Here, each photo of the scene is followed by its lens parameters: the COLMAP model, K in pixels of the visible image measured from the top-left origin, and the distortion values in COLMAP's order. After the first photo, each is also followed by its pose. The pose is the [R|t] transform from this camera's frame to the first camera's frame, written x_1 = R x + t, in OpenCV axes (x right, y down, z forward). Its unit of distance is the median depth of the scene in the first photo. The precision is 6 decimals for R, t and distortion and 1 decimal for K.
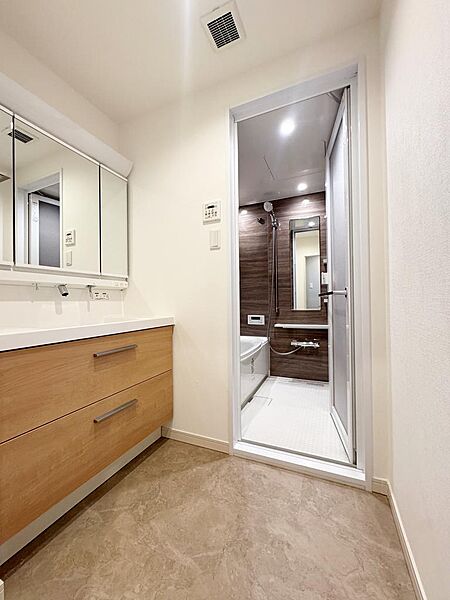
lens RADIAL K [[240.3, 0, 225.5], [0, 240.3, 299.7], [0, 0, 1]] dist [-0.000376, 0.000026]
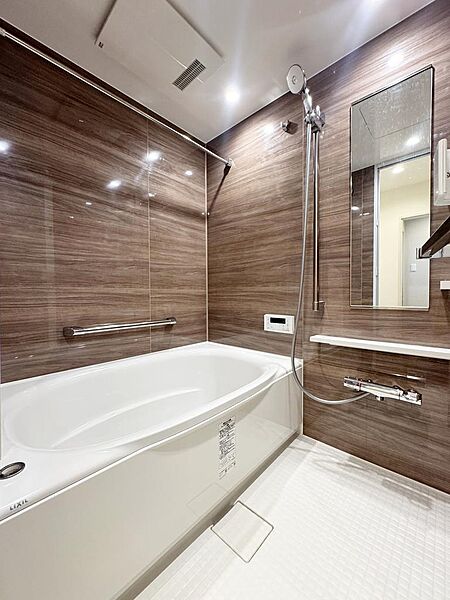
lens RADIAL K [[240.3, 0, 224.3], [0, 240.3, 299.1], [0, 0, 1]] dist [-0.000376, 0.000026]
pose [[0.945303, 0.018077, -0.325692, 0.188509], [-0.007133, 0.999370, 0.034766, 0.012515], [0.326115, -0.030541, 0.944837, 0.472079]]
